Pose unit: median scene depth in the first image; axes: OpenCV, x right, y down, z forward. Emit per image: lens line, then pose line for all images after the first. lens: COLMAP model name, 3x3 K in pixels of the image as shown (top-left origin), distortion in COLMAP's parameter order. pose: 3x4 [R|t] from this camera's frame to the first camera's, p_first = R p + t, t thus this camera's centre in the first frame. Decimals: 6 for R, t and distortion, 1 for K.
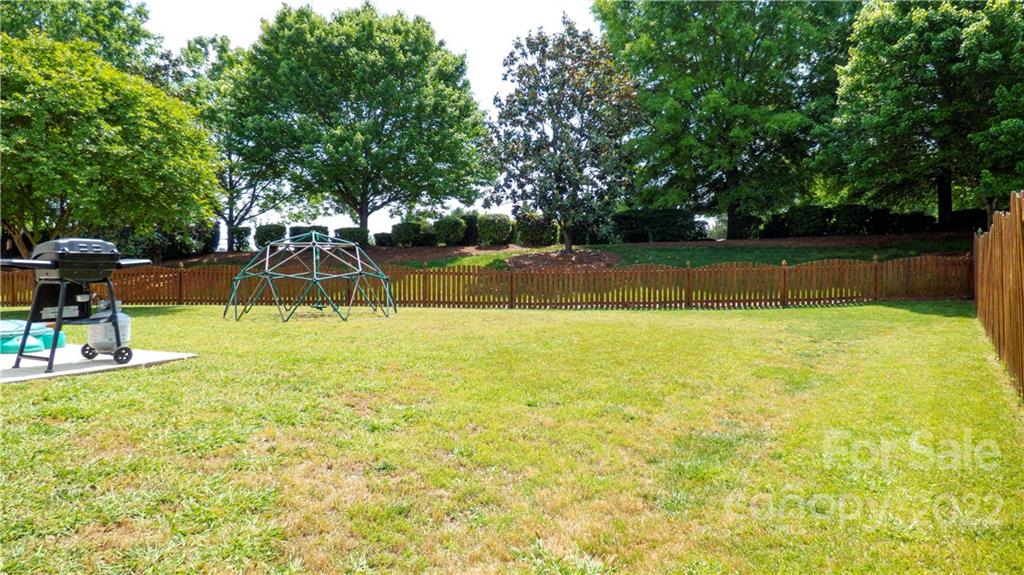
lens RADIAL K [[620.4, 0, 511.8], [0, 620.4, 287.1], [0, 0, 1]] dist [-0.033979, 0.017047]
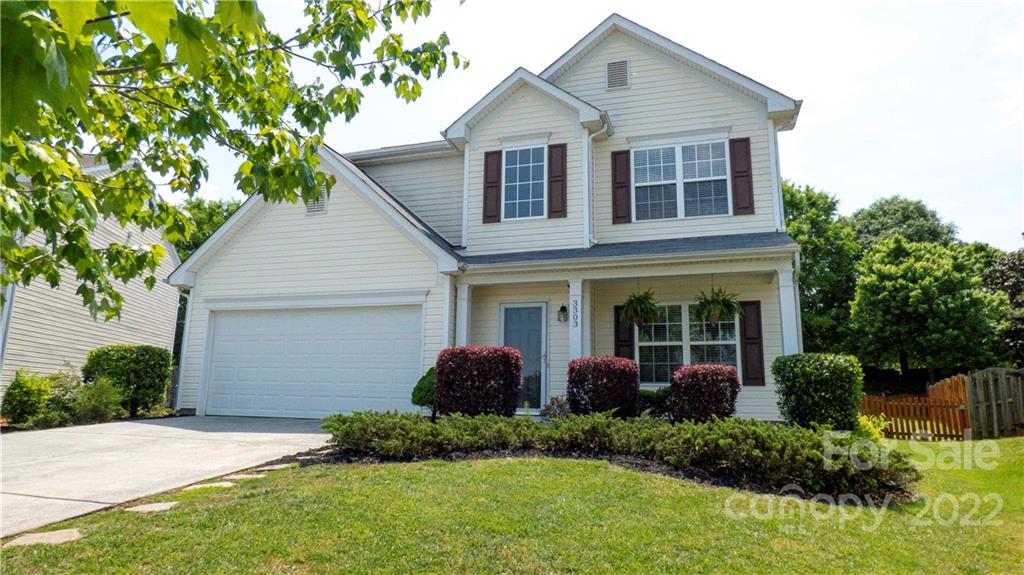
lens RADIAL K [[620.4, 0, 515.0], [0, 620.4, 286.4], [0, 0, 1]] dist [-0.033979, 0.017047]
pose [[0.997403, 0.032063, 0.064491, -0.757658], [-0.018657, 0.979896, -0.198636, 0.006699], [-0.069563, 0.196917, 0.977949, -0.980438]]
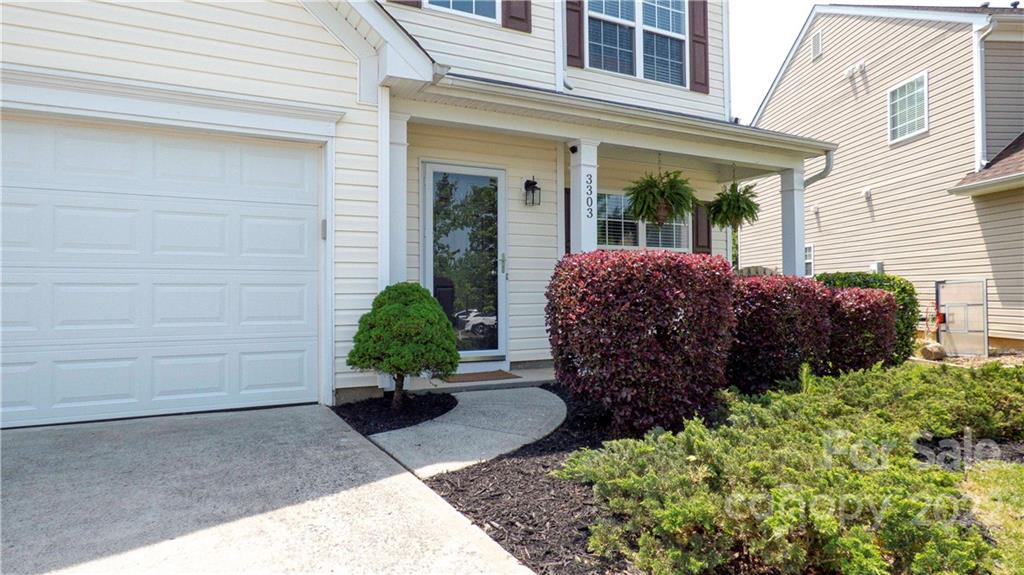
lens RADIAL K [[620.4, 0, 512.4], [0, 620.4, 288.8], [0, 0, 1]] dist [-0.033979, 0.017047]
pose [[0.639631, 0.006216, 0.768657, -0.976201], [0.014956, 0.999677, -0.020530, -0.026361], [-0.768537, 0.024628, 0.639331, -0.587182]]
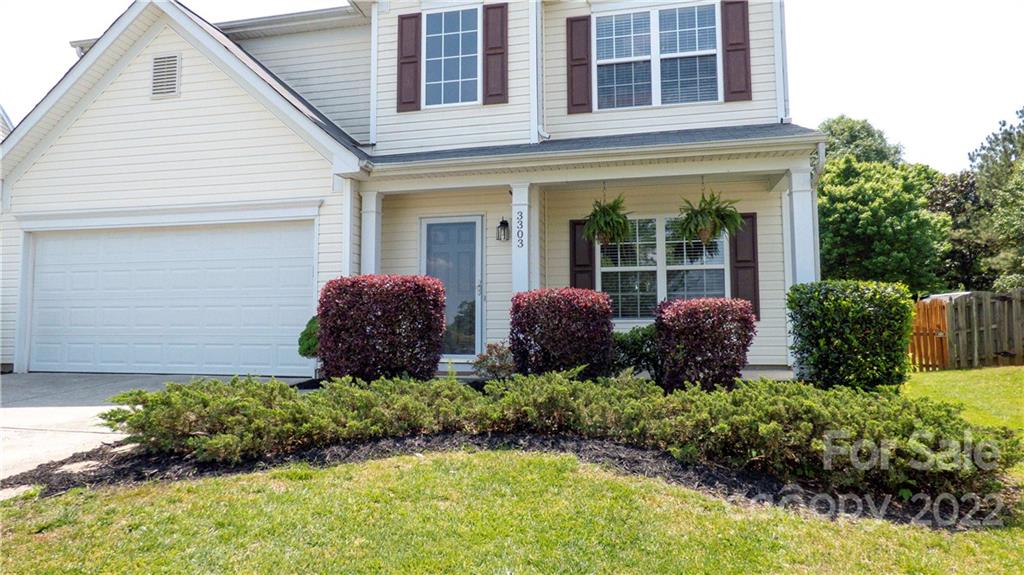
lens RADIAL K [[620.4, 0, 515.3], [0, 620.4, 284.5], [0, 0, 1]] dist [-0.033979, 0.017047]
pose [[0.986785, 0.010461, 0.161696, -0.735100], [0.003220, 0.996451, -0.084113, -0.011149], [-0.162002, 0.083522, 0.983249, -0.826923]]
